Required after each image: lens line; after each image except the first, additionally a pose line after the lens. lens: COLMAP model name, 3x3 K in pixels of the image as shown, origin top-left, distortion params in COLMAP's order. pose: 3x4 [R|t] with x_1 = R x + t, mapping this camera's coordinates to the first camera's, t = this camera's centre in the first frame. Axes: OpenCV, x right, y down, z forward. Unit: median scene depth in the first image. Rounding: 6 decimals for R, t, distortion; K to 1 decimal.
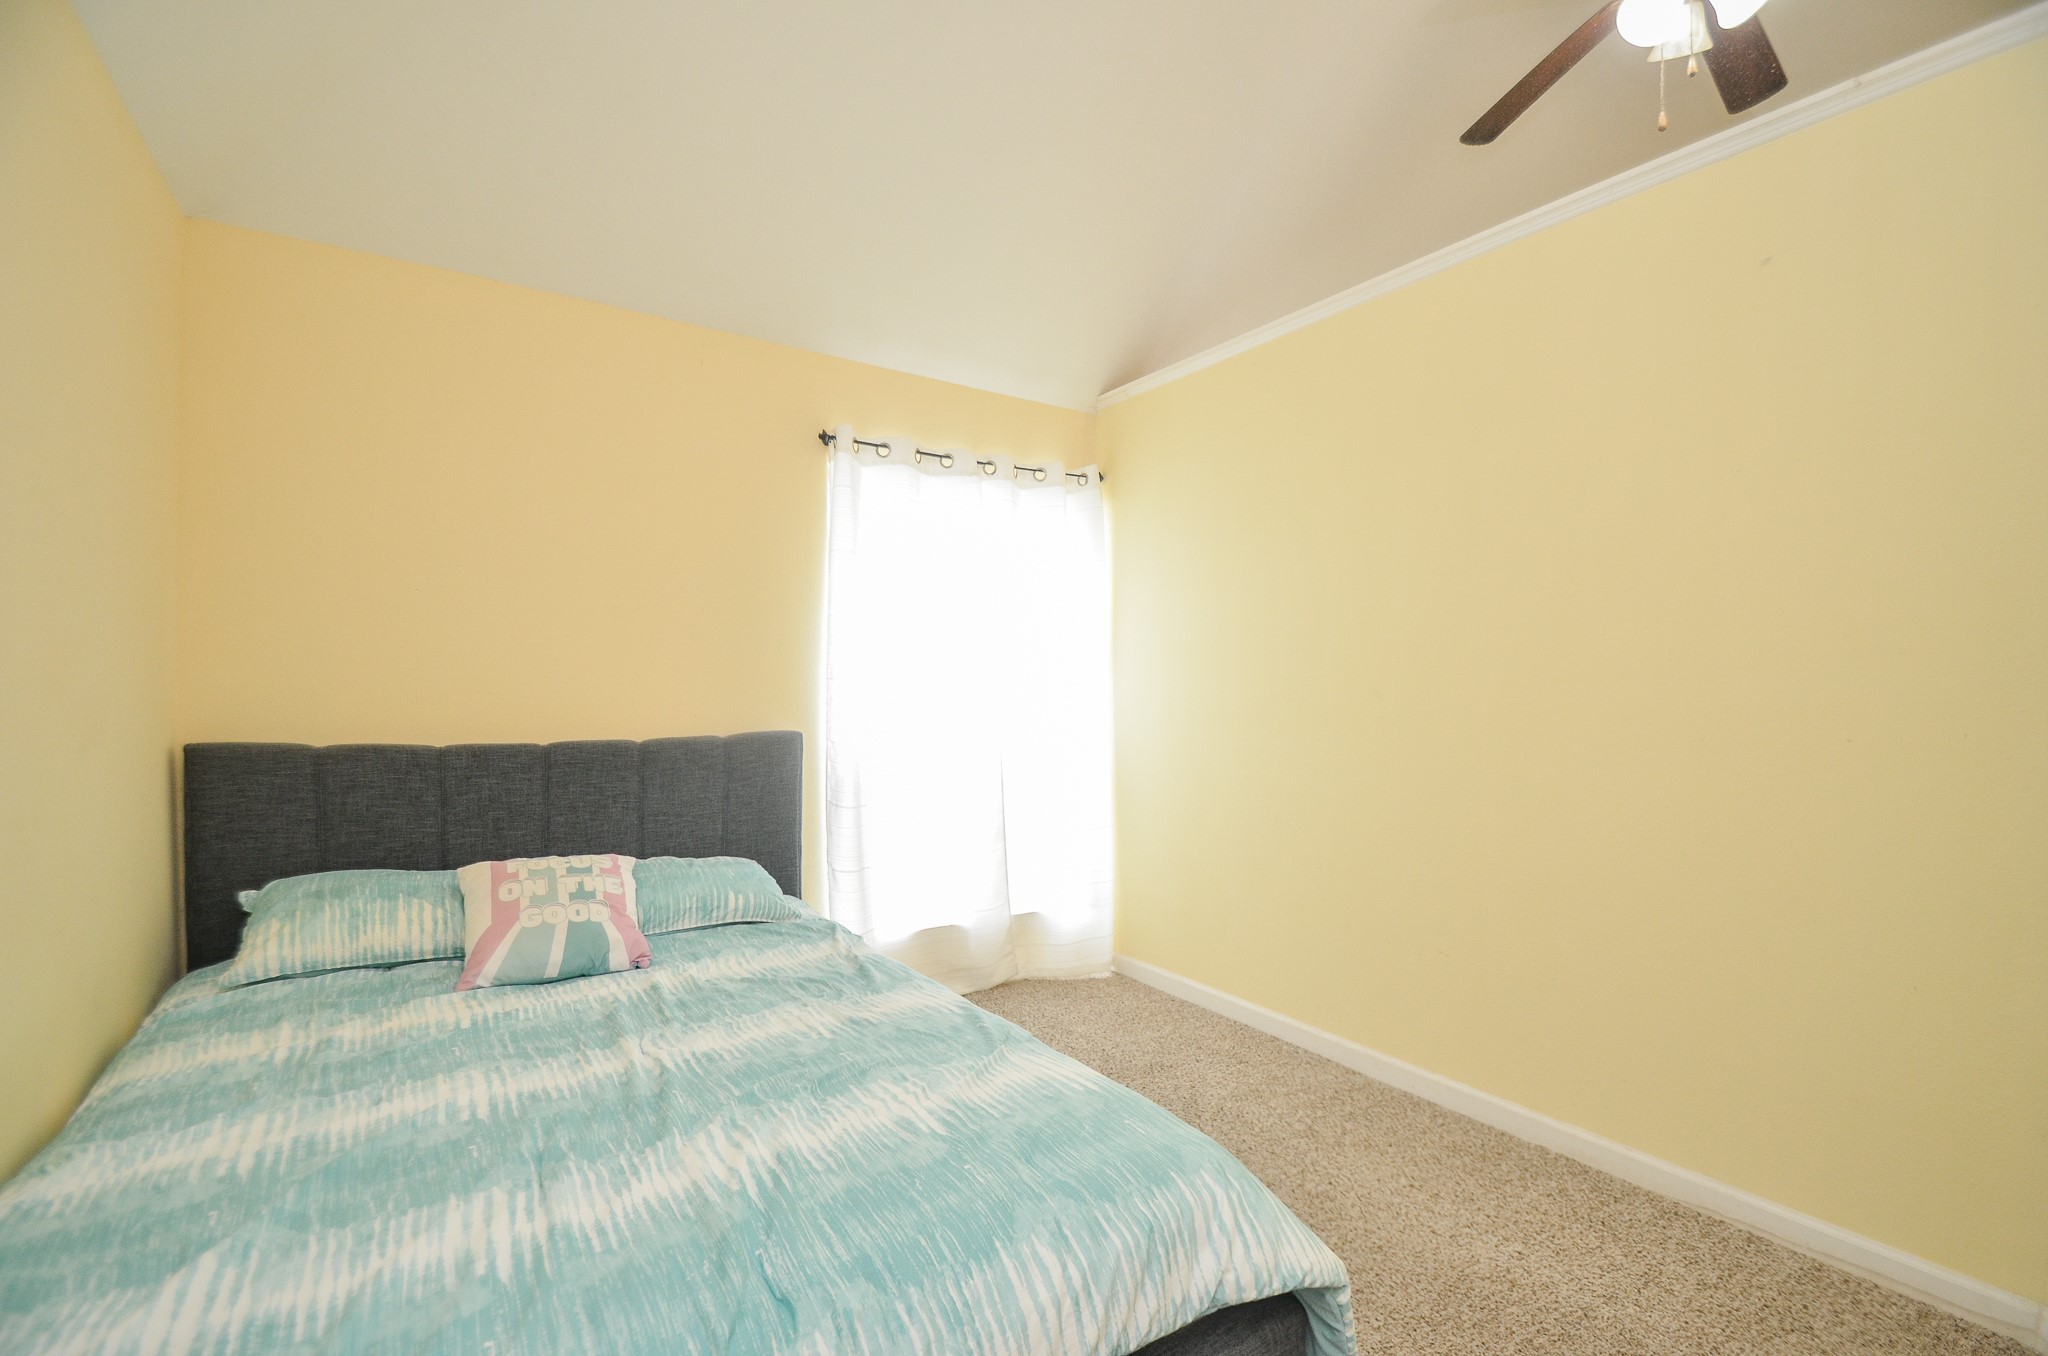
lens RADIAL K [[896.0, 0, 1023.8], [0, 896.0, 708.0], [0, 0, 1]] dist [0.015716, -0.016632]
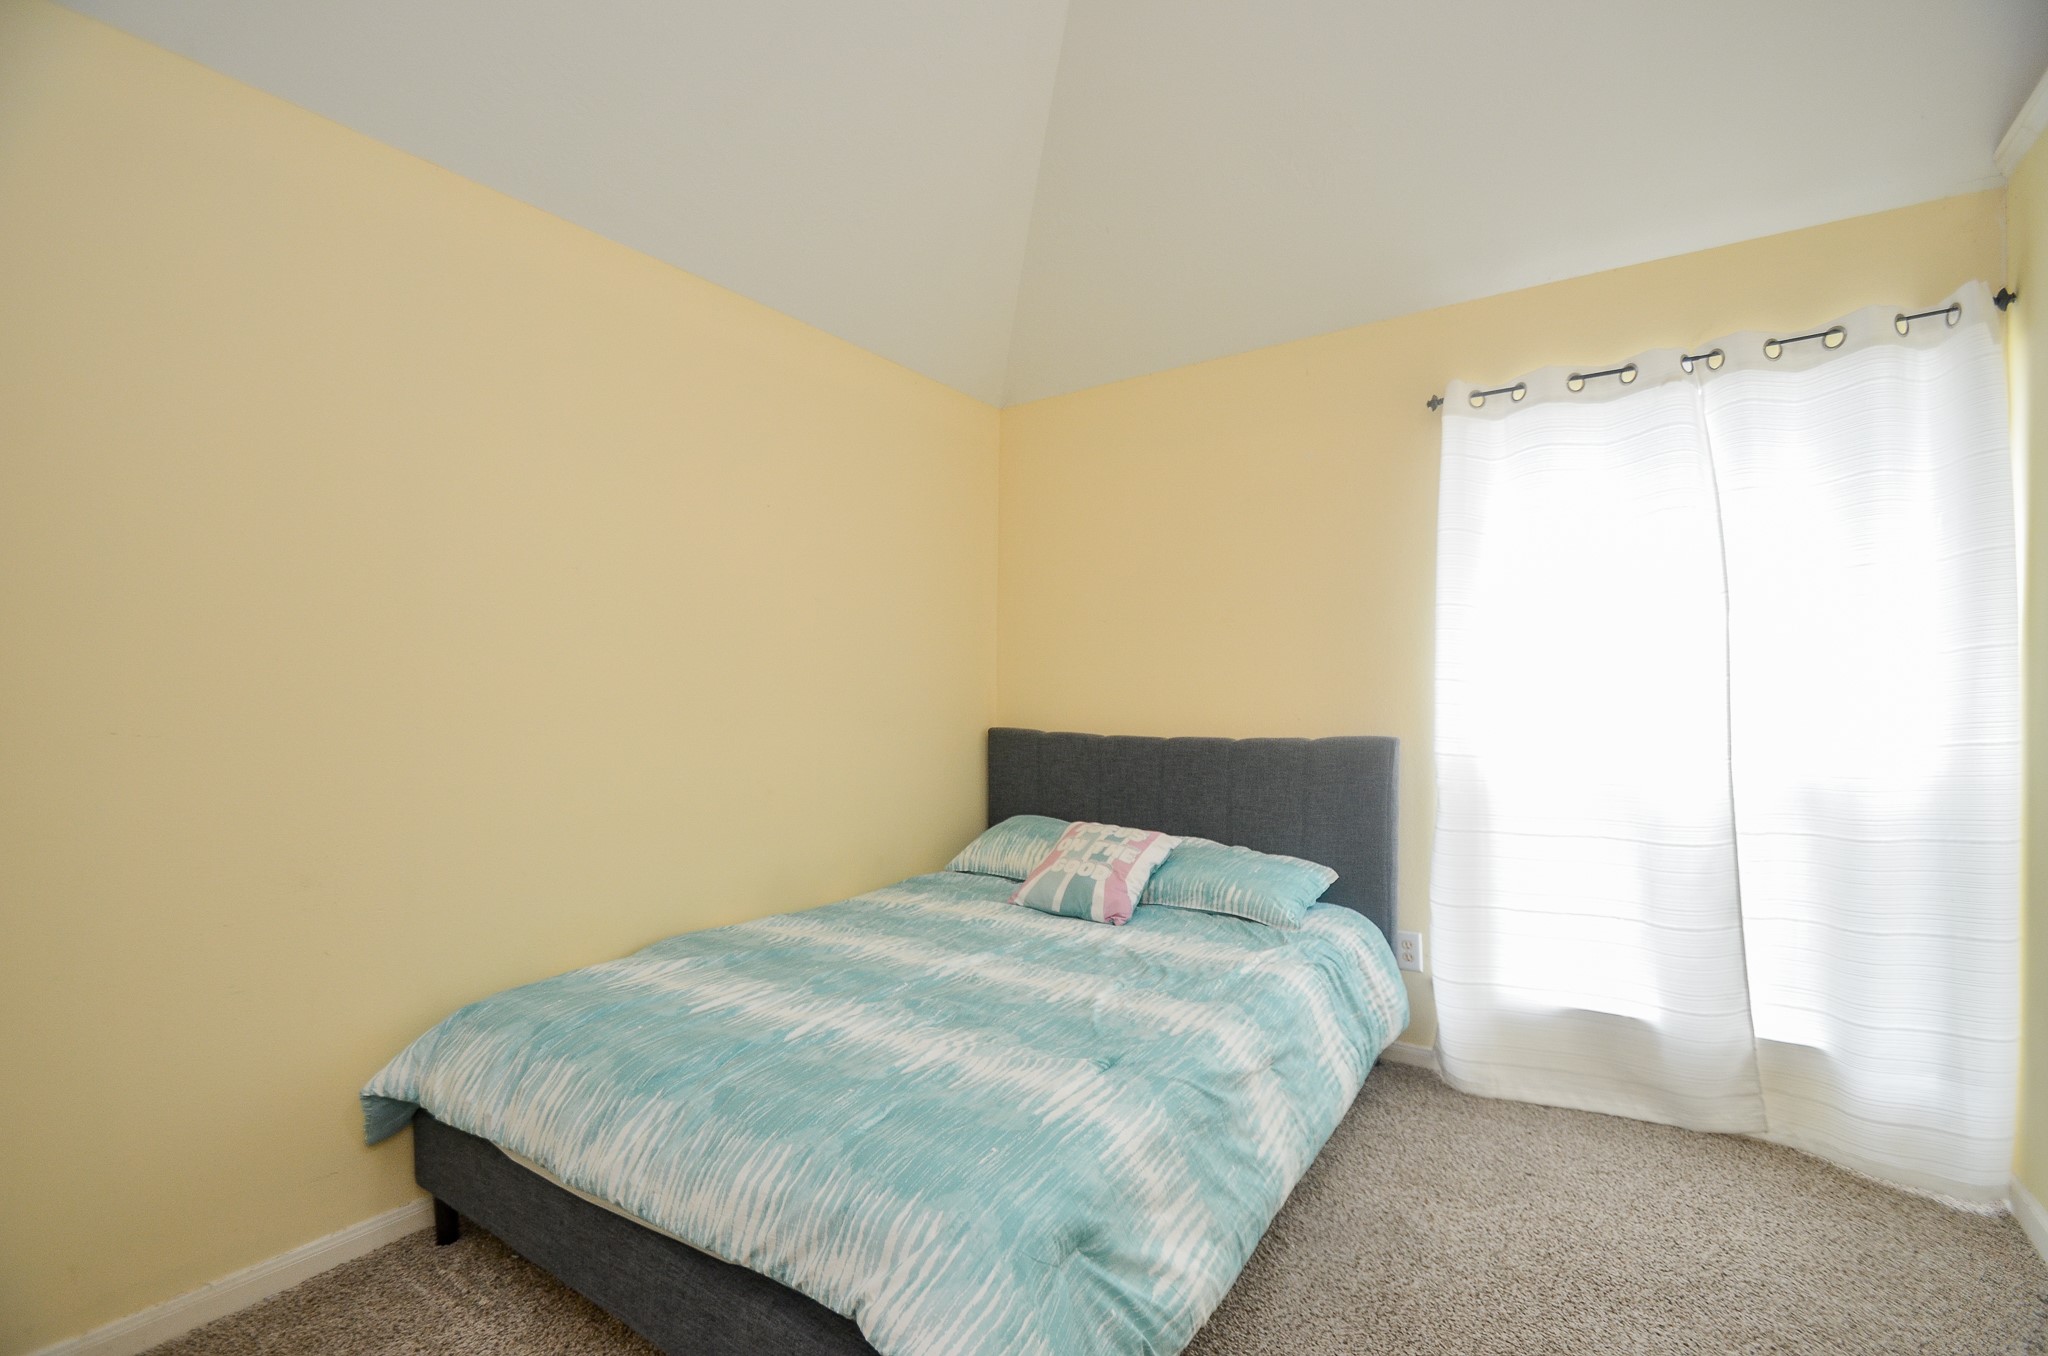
lens RADIAL K [[898.3, 0, 1016.7], [0, 898.3, 709.5], [0, 0, 1]] dist [0.003131, -0.012207]
pose [[0.362917, 0.007251, -0.931793, 0.556847], [-0.013970, 0.999900, 0.002340, 0.001005], [0.931717, 0.012167, 0.362982, 0.381994]]
